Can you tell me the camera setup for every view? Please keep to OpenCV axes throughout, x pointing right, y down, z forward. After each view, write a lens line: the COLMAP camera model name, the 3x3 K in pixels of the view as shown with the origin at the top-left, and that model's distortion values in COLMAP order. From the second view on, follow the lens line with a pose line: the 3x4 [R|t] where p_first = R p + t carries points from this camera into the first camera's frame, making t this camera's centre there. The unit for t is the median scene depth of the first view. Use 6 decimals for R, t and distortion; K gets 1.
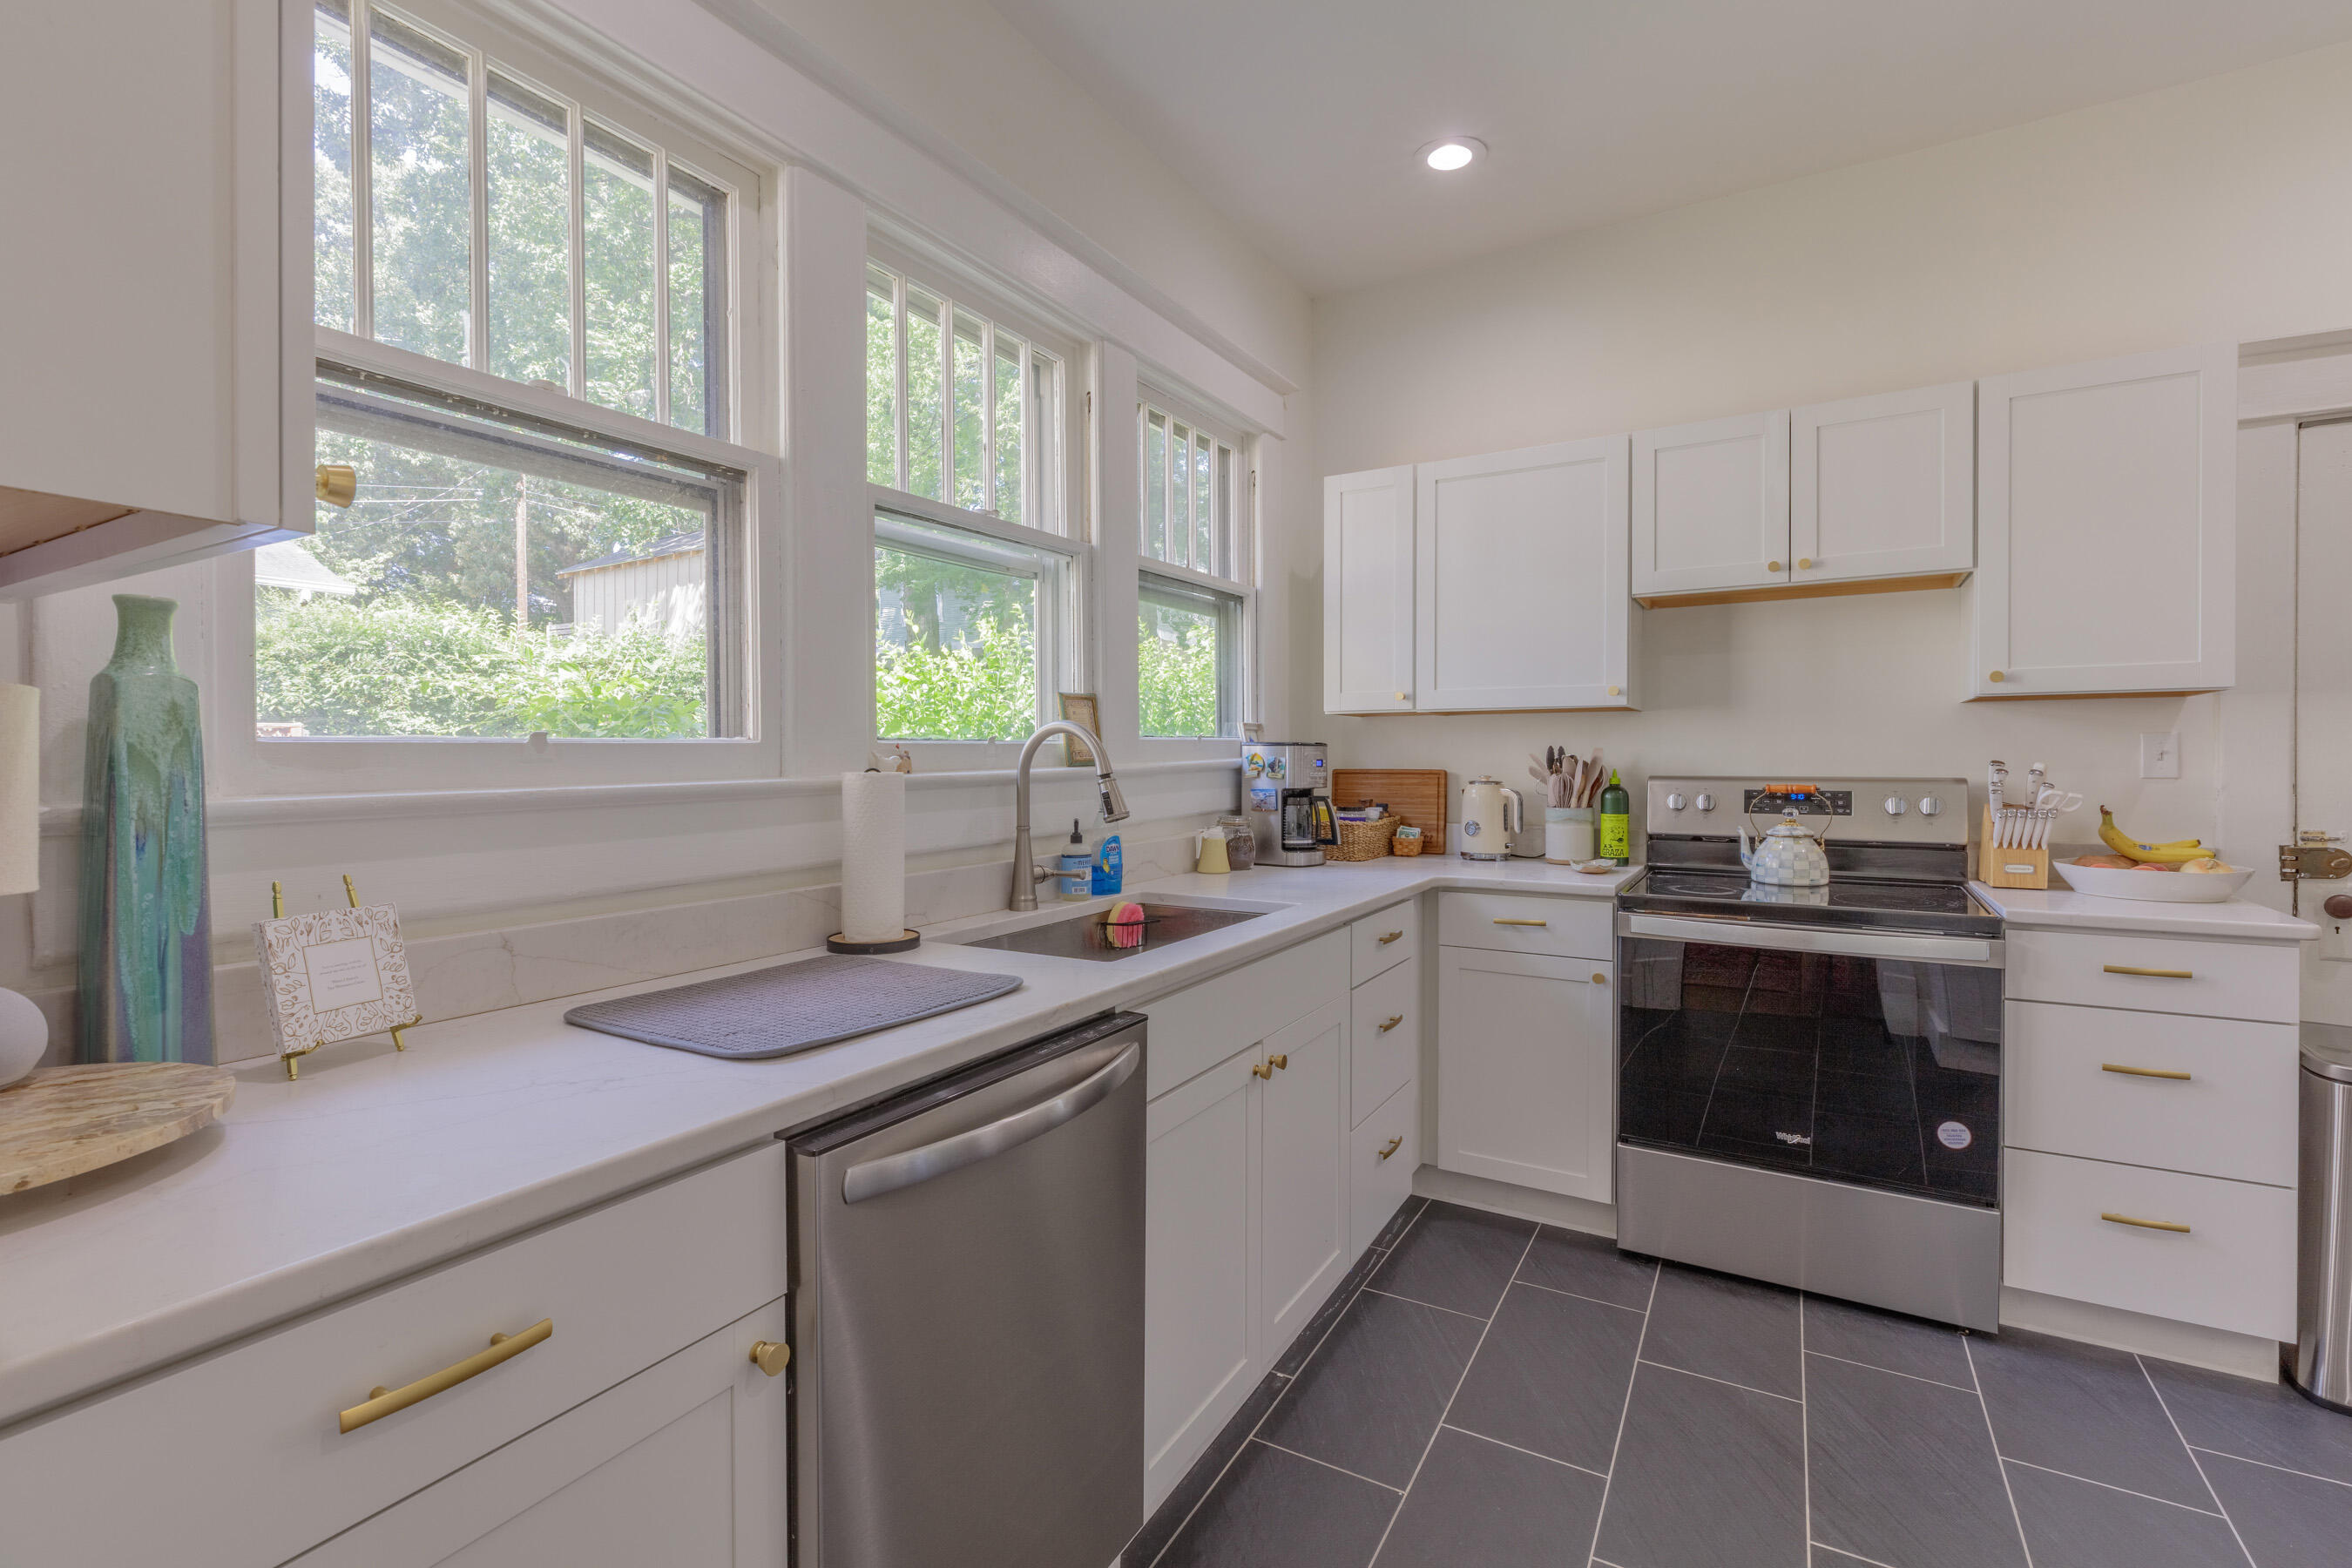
lens RADIAL K [[1064.8, 0, 1191.3], [0, 1064.8, 770.4], [0, 0, 1]] dist [0.002353, 0.000622]
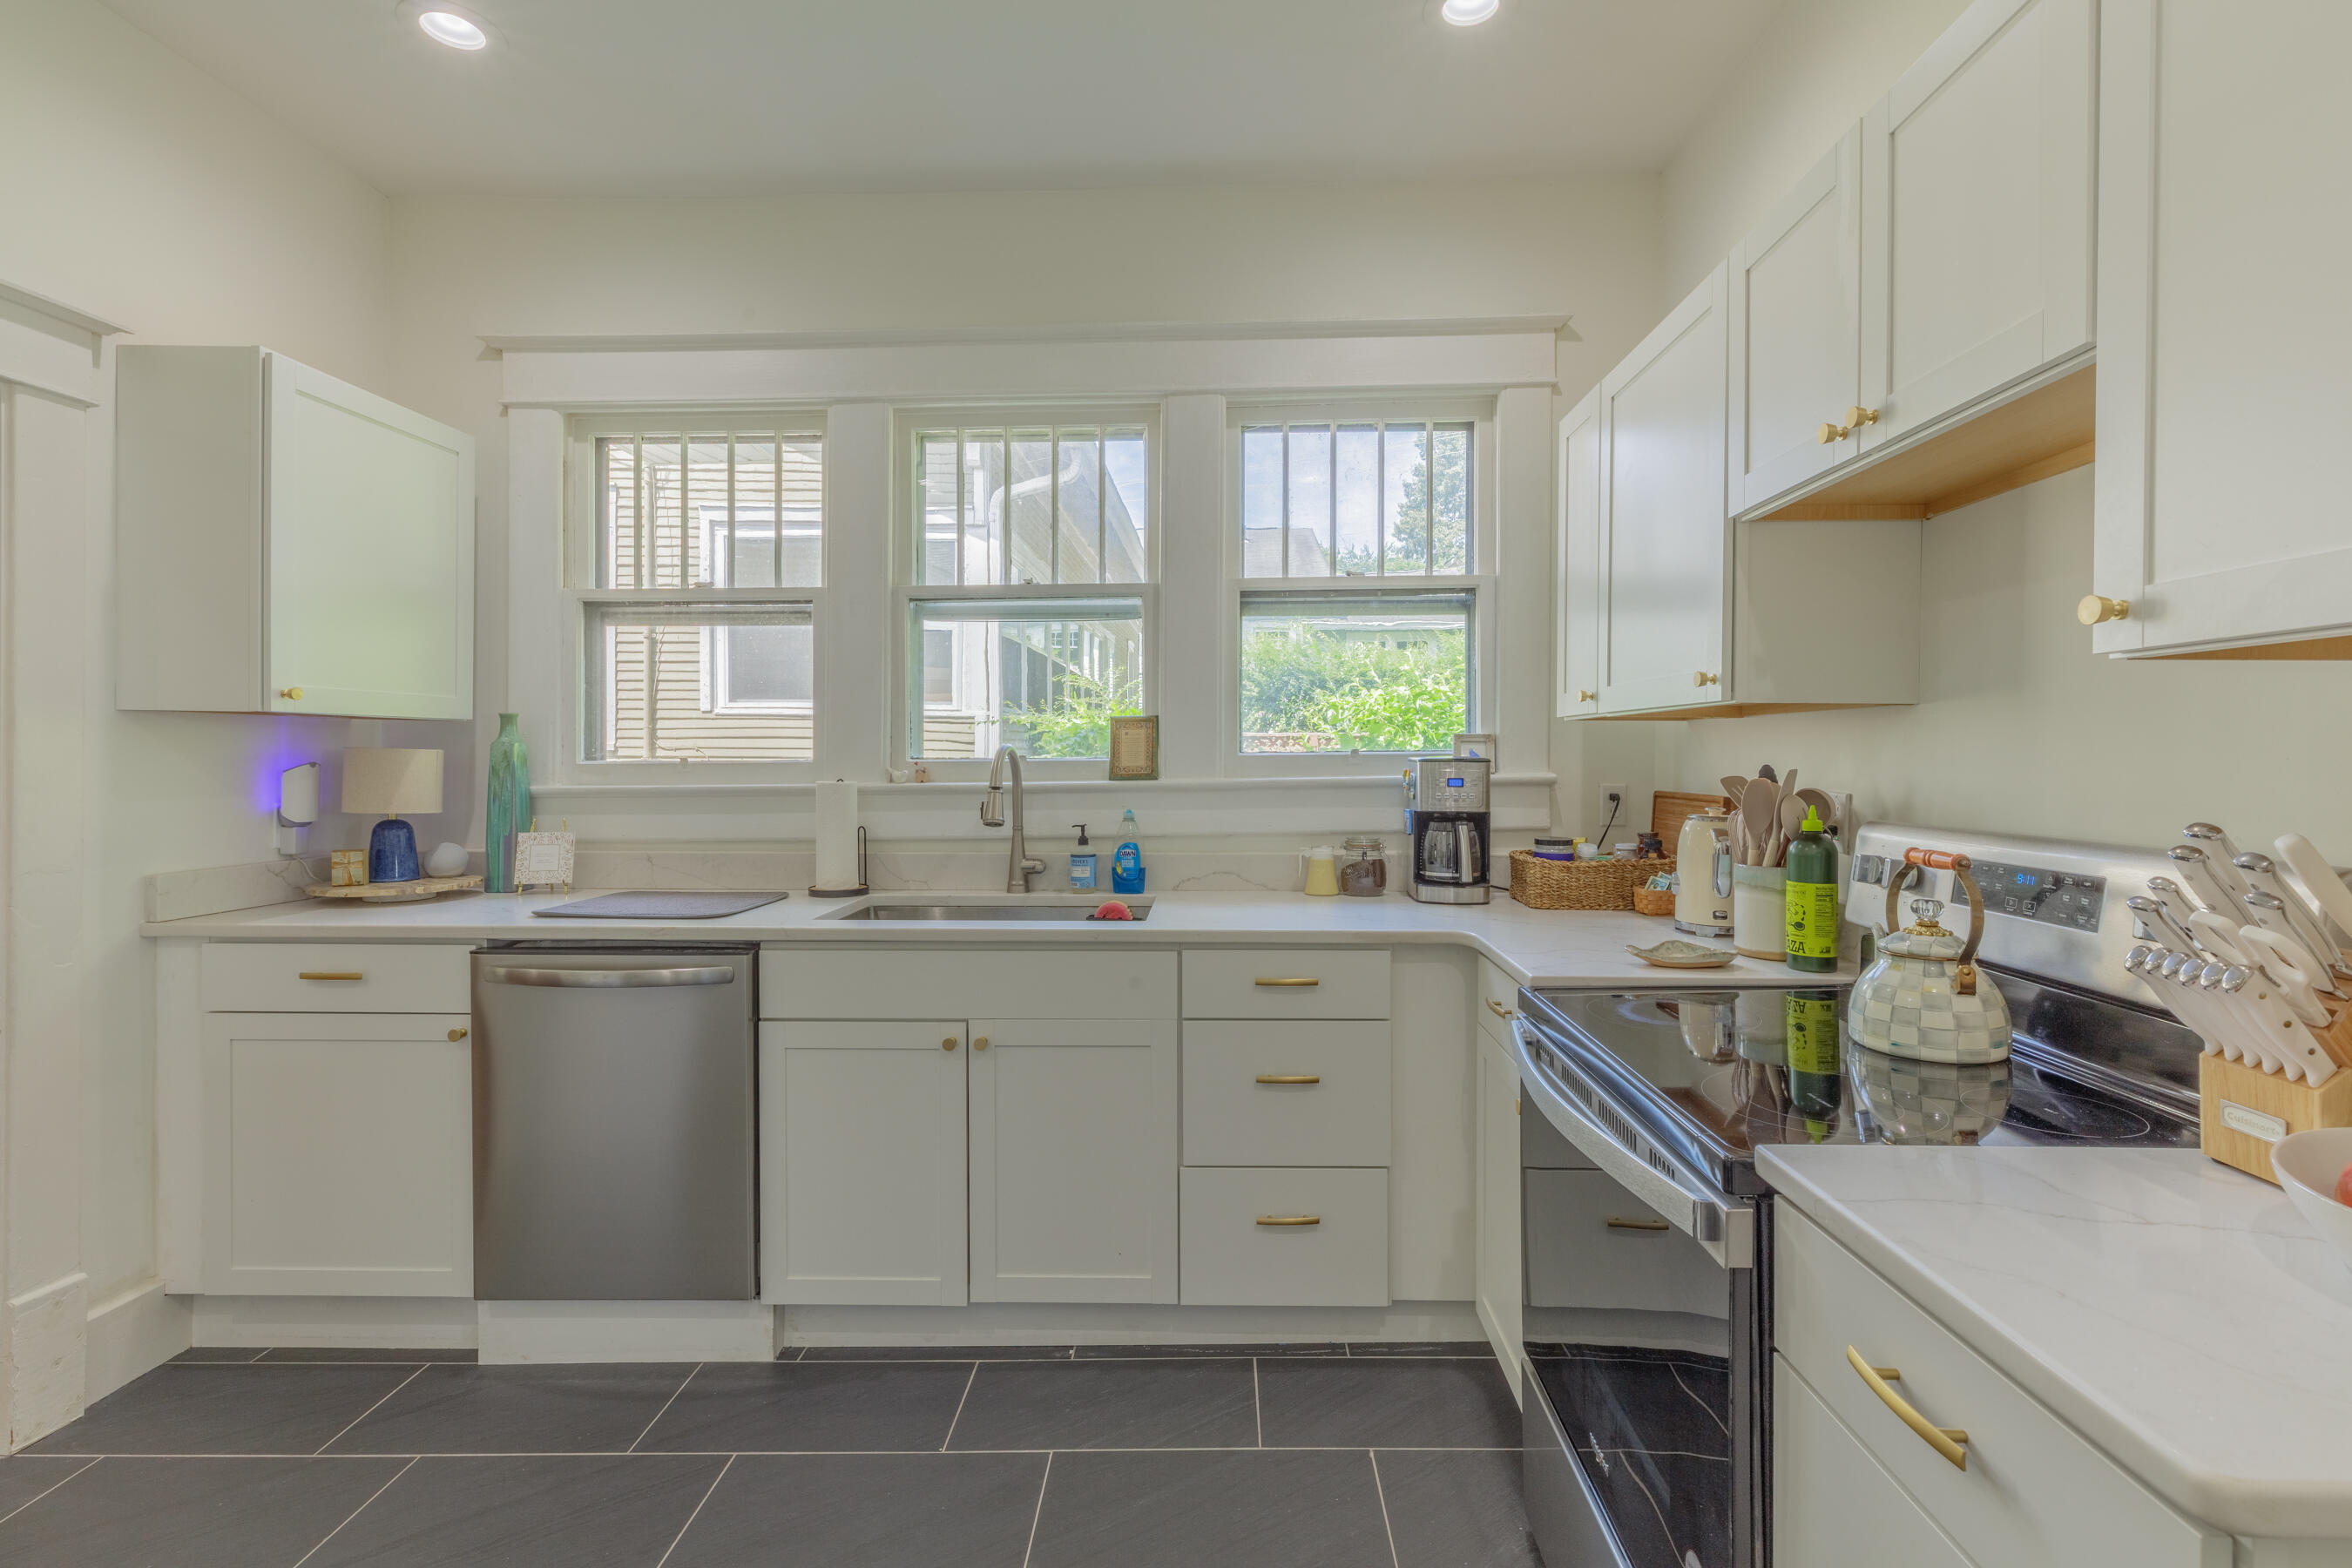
lens RADIAL K [[1064.8, 0, 1191.7], [0, 1064.8, 766.5], [0, 0, 1]] dist [0.002353, 0.000622]
pose [[0.466014, 0.009889, -0.884722, 0.994033], [-0.015276, 0.999878, 0.003129, -0.025068], [0.884646, 0.012057, 0.466108, 0.551205]]
